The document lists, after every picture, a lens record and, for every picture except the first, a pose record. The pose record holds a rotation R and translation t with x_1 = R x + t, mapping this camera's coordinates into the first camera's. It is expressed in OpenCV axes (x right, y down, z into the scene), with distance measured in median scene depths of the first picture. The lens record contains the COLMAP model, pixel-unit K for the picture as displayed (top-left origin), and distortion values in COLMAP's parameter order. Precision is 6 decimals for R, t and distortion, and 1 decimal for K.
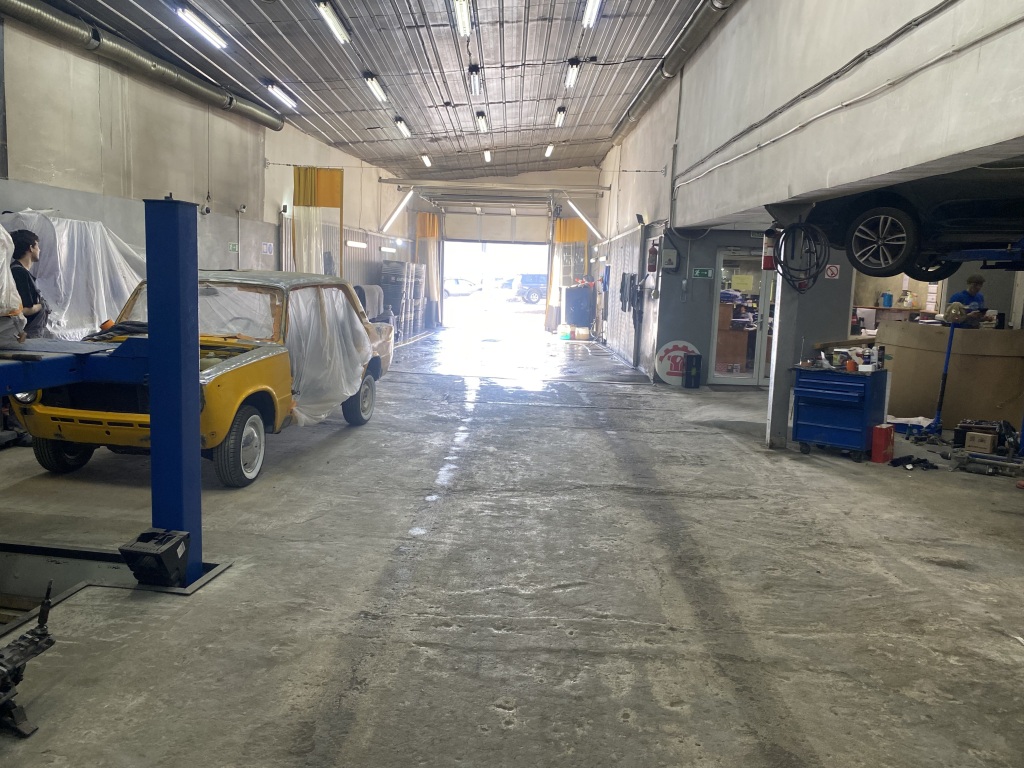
lens RADIAL K [[779.0, 0, 508.2], [0, 779.0, 383.8], [0, 0, 1]] dist [0.021249, -0.024306]
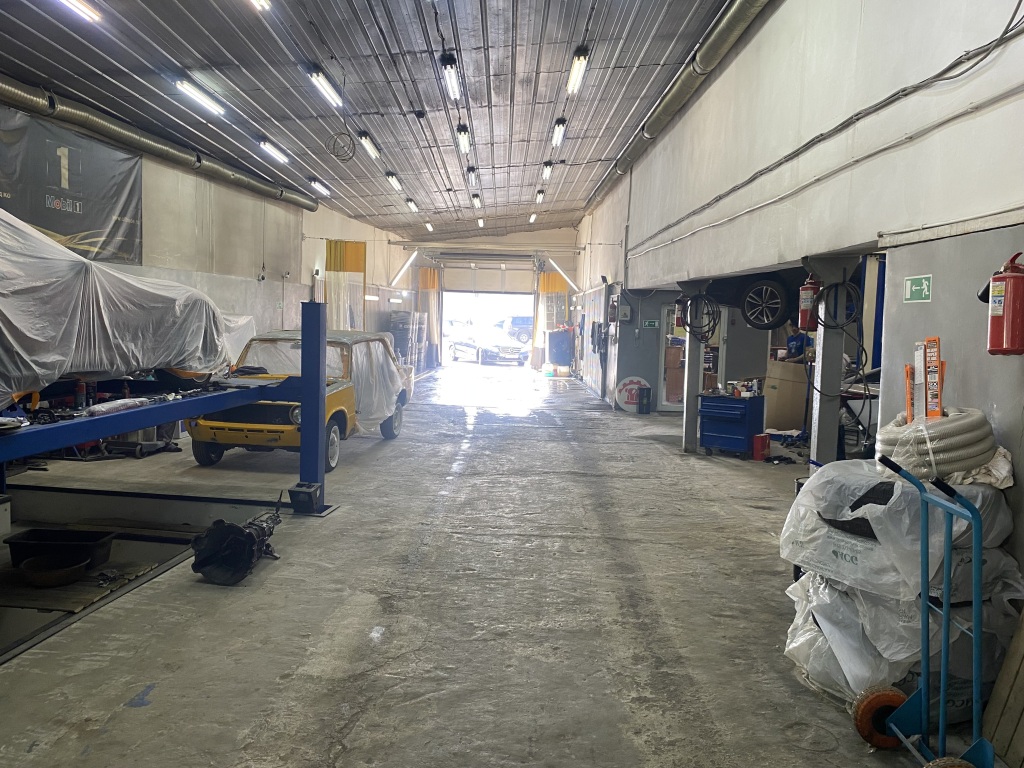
lens RADIAL K [[779.0, 0, 512.4], [0, 779.0, 381.6], [0, 0, 1]] dist [0.021249, -0.024306]
pose [[0.999852, -0.007474, 0.015489, 0.002805], [0.008260, 0.998648, -0.051318, 0.023095], [-0.015084, 0.051439, 0.998562, -0.373887]]
